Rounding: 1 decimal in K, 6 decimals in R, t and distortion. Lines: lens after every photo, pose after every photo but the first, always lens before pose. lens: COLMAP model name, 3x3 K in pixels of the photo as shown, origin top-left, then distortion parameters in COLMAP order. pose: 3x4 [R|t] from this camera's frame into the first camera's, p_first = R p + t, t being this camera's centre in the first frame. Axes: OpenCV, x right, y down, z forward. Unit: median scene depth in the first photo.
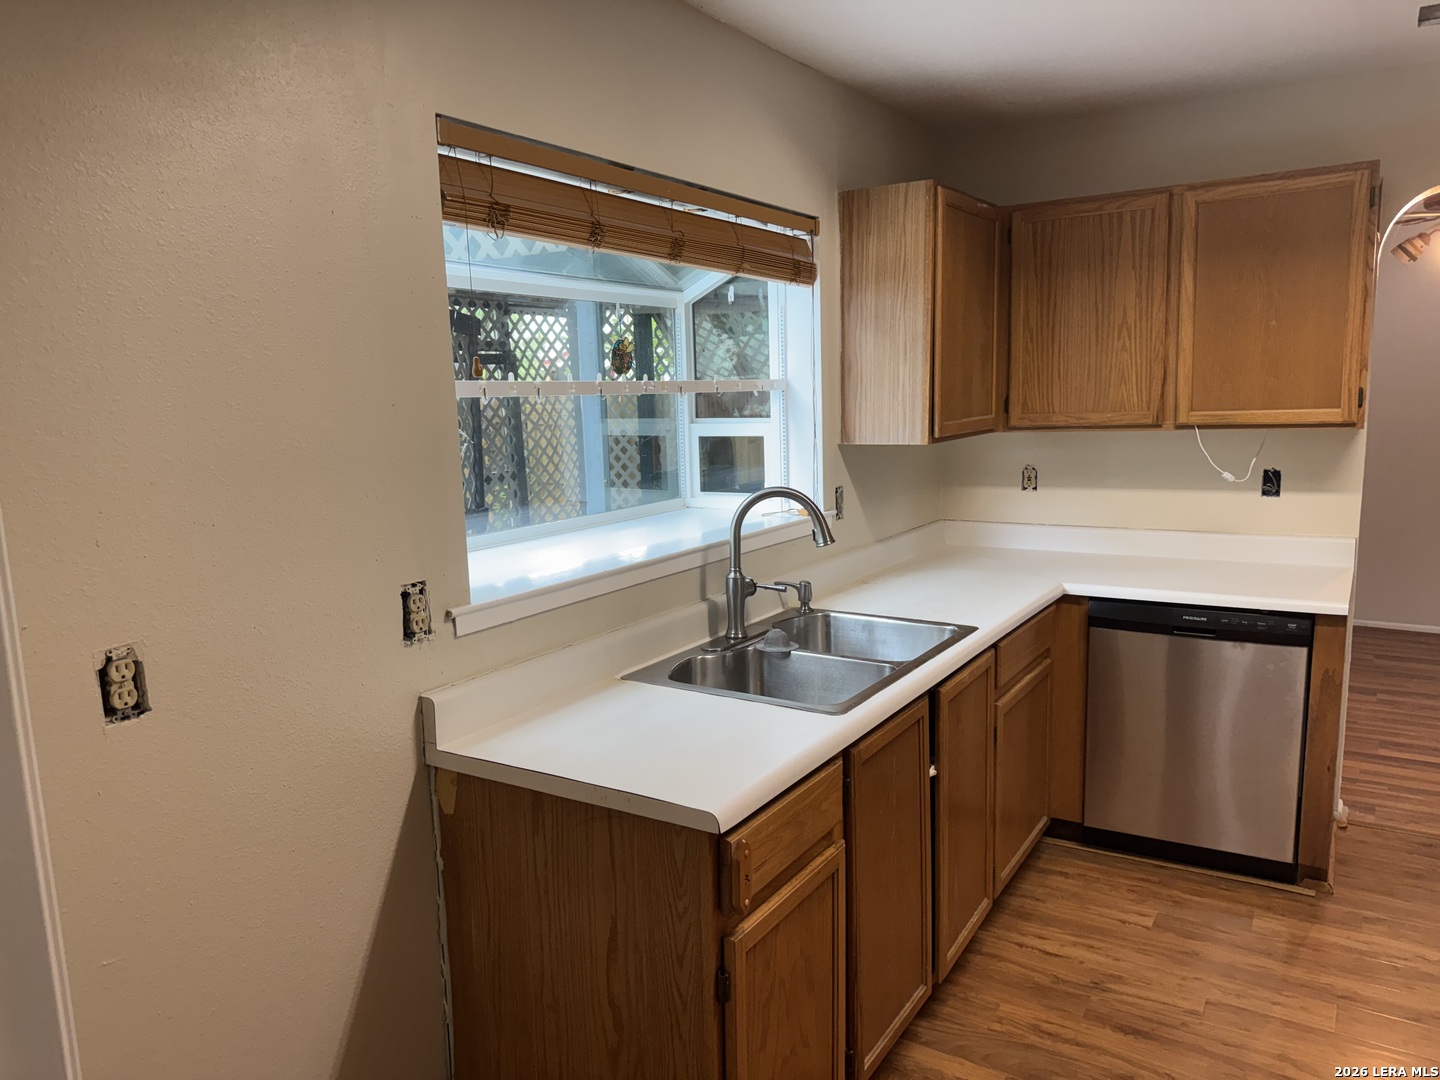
lens RADIAL K [[1015.0, 0, 725.6], [0, 1015.0, 551.6], [0, 0, 1]] dist [0.080794, -0.100305]
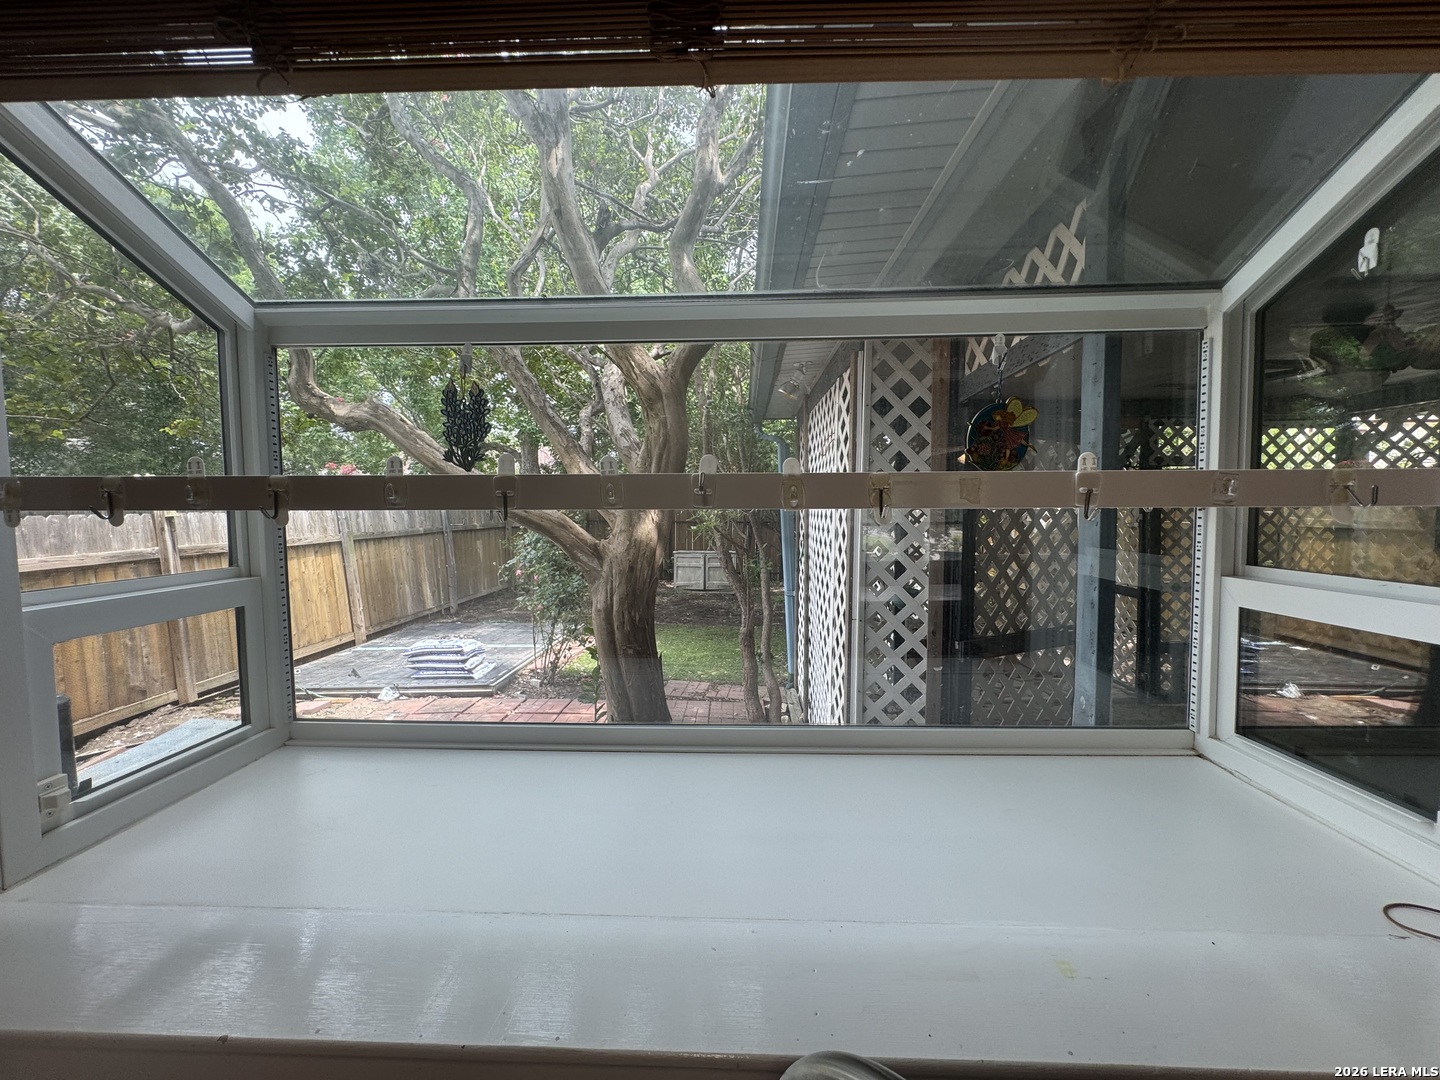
lens RADIAL K [[580.5, 0, 720.0], [0, 580.5, 540.0], [0, 0, 1]] dist [-0.001371, -0.000135]
pose [[0.493358, 0.071075, -0.866918, 0.090286], [-0.146570, 0.989198, -0.002313, -0.128700], [0.857388, 0.128205, 0.498446, 0.802012]]
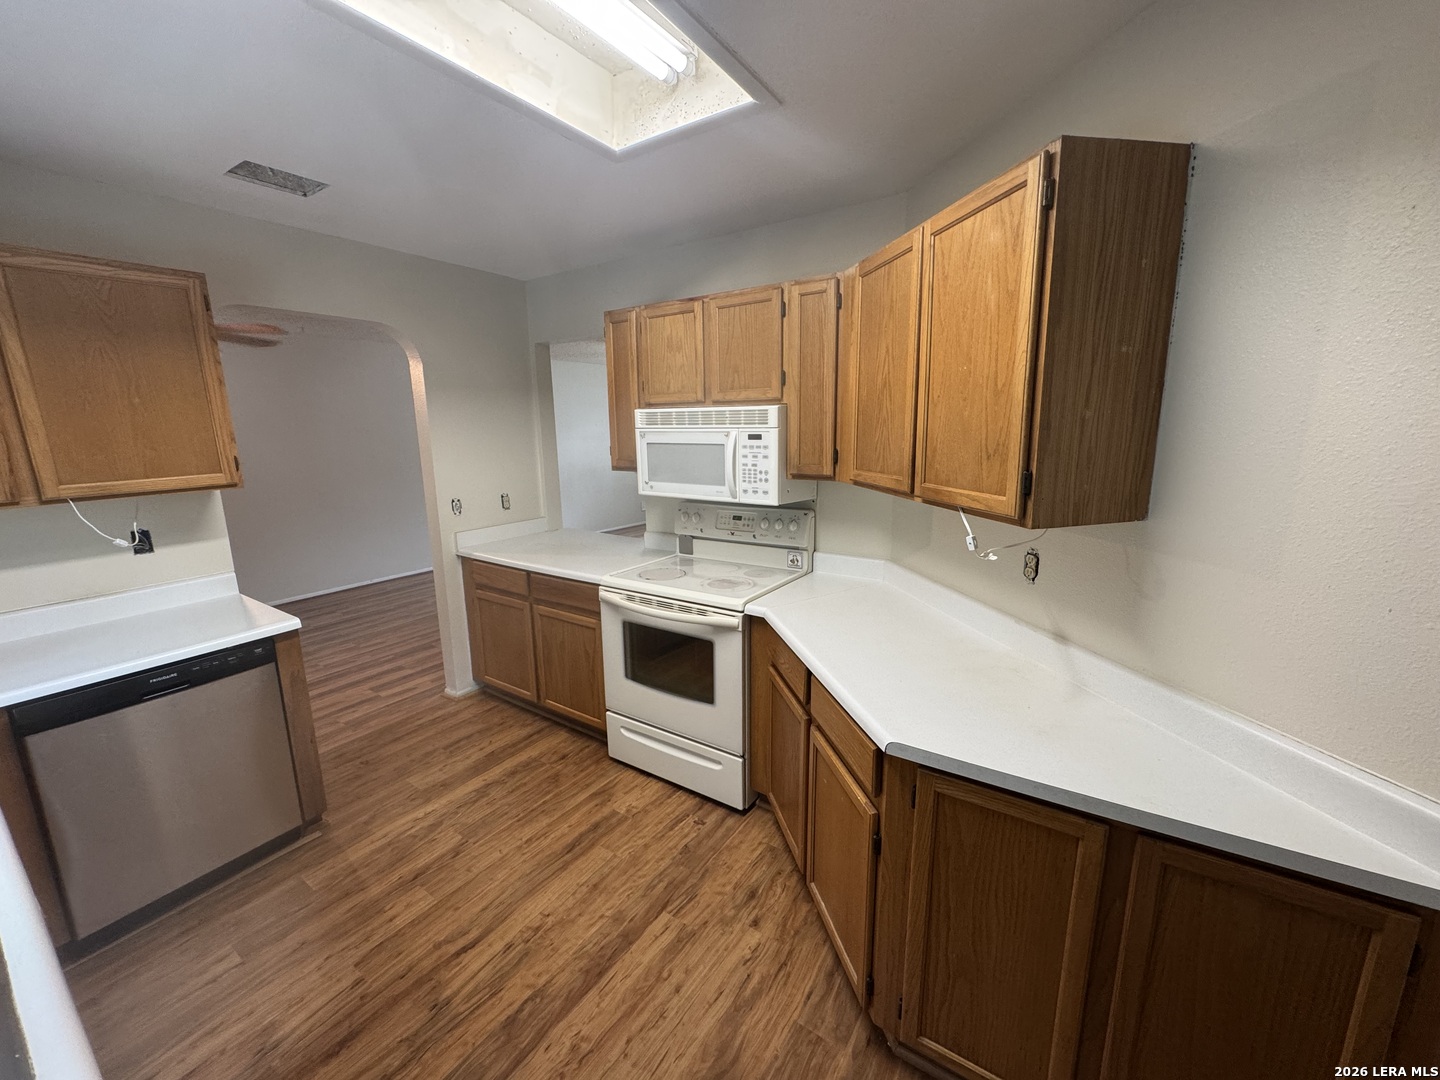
lens RADIAL K [[576.1, 0, 718.0], [0, 576.1, 539.8], [0, 0, 1]] dist [-0.002379, 0.000448]
pose [[0.039290, -0.172856, 0.984163, -0.082093], [0.176037, 0.970716, 0.163467, -0.072818], [-0.983599, 0.166826, 0.068569, 0.396516]]
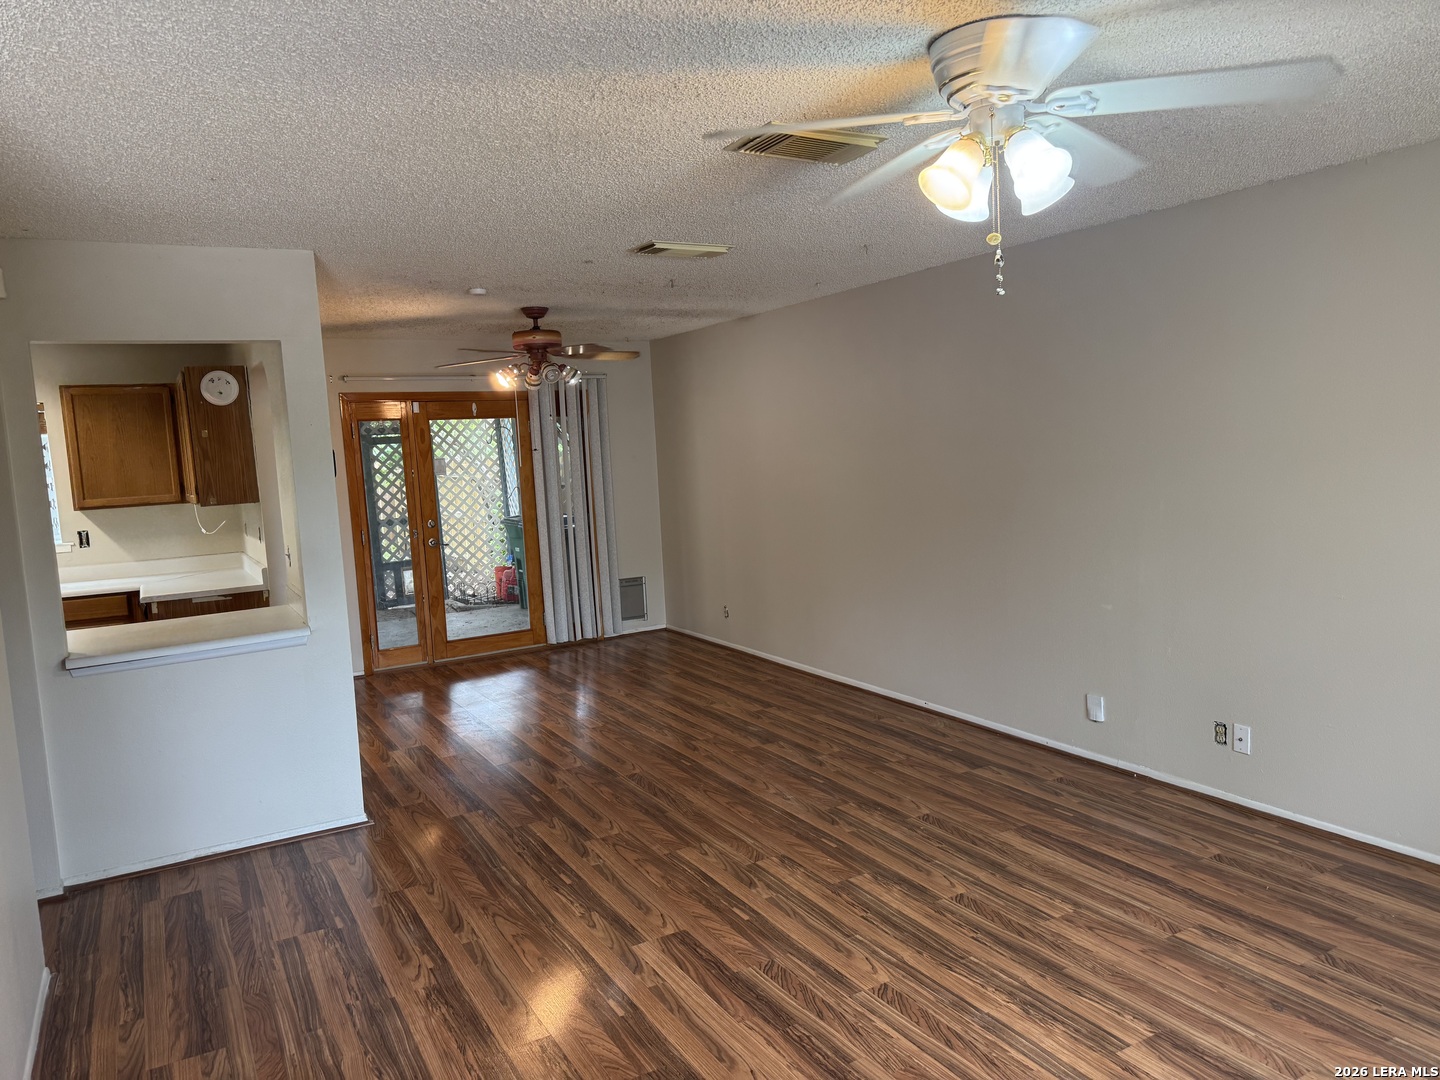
lens RADIAL K [[1015.0, 0, 725.6], [0, 1015.0, 551.6], [0, 0, 1]] dist [0.080794, -0.100305]
pose [[0.879859, 0.033215, -0.474072, 2.449596], [-0.048114, 0.998655, -0.019330, -0.052014], [0.472792, 0.039817, 0.880274, -0.189044]]
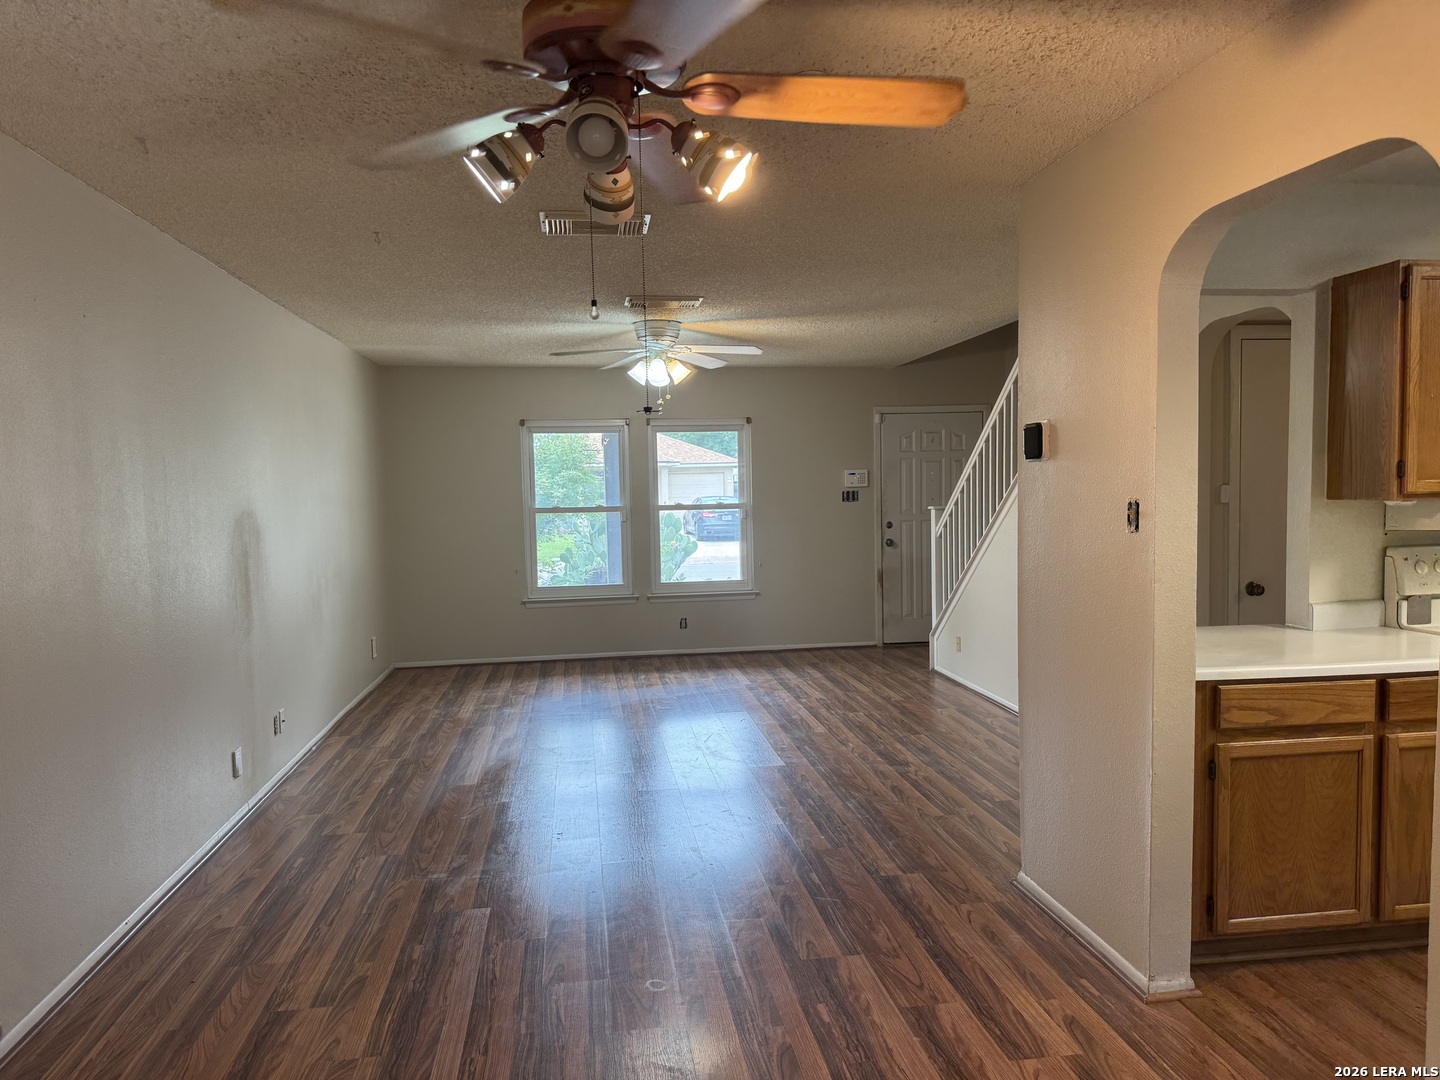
lens RADIAL K [[1015.0, 0, 725.6], [0, 1015.0, 551.6], [0, 0, 1]] dist [0.080794, -0.100305]
pose [[-0.645007, -0.012202, 0.764079, 0.528305], [0.159844, 0.975600, 0.150514, -0.292525], [-0.747272, 0.219216, -0.627319, 1.905454]]
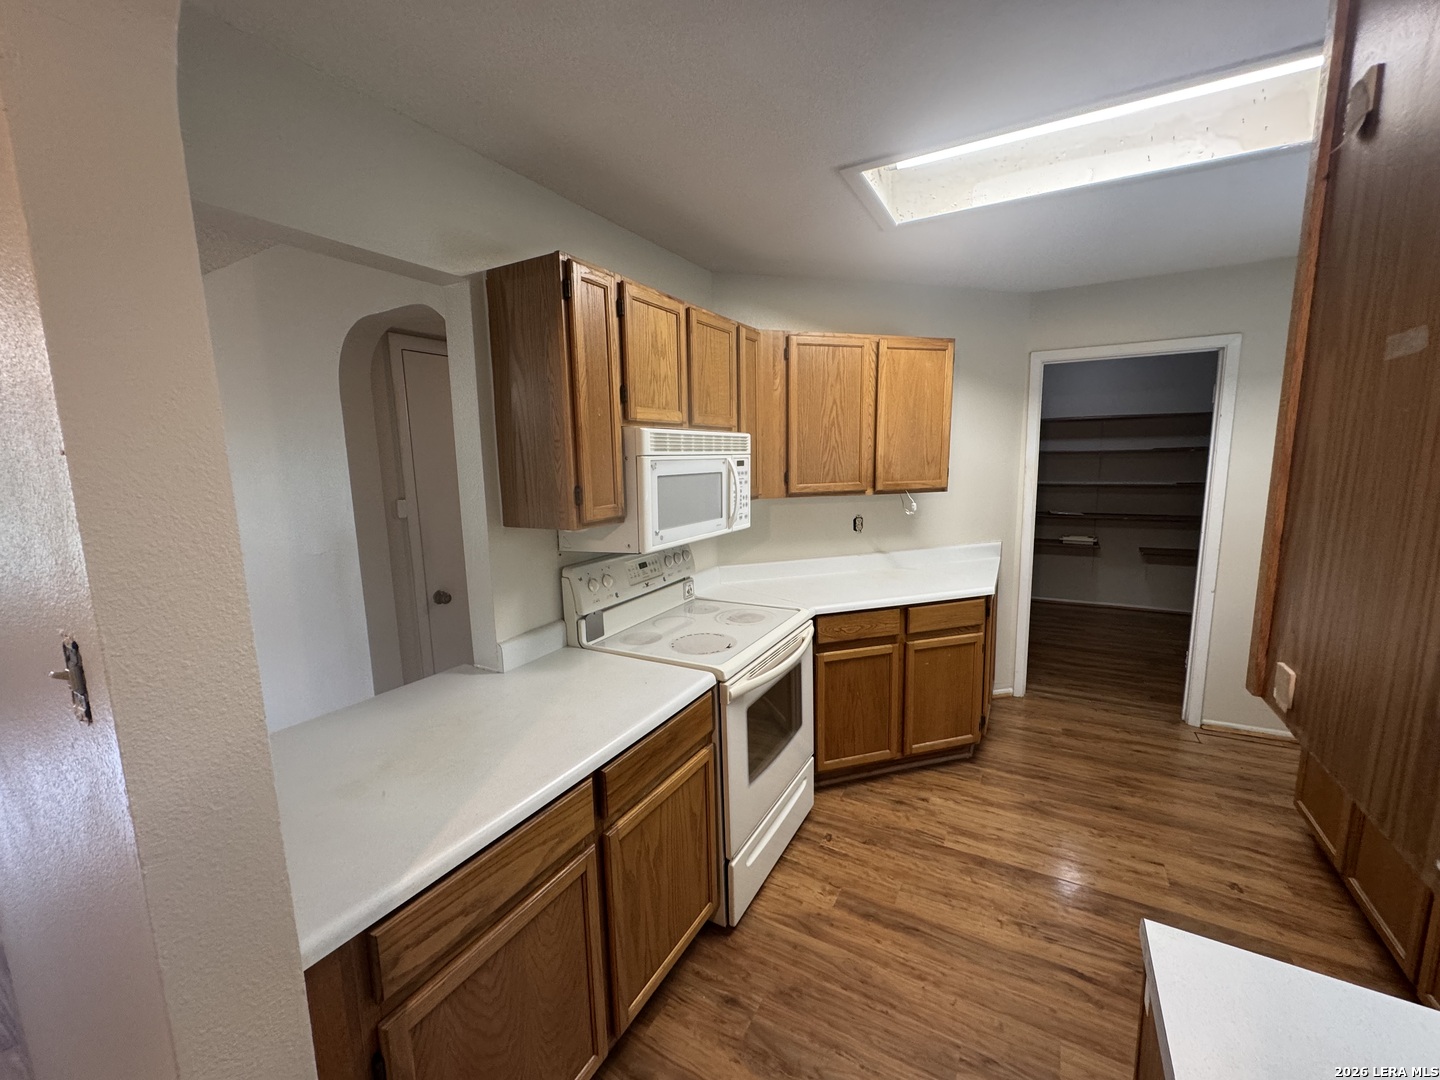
lens RADIAL K [[576.1, 0, 718.0], [0, 576.1, 539.8], [0, 0, 1]] dist [-0.002379, 0.000448]
pose [[-0.998042, 0.052525, -0.033964, 0.800673], [0.039640, 0.951164, 0.306131, -0.219157], [0.048385, 0.304185, -0.951383, 1.181305]]
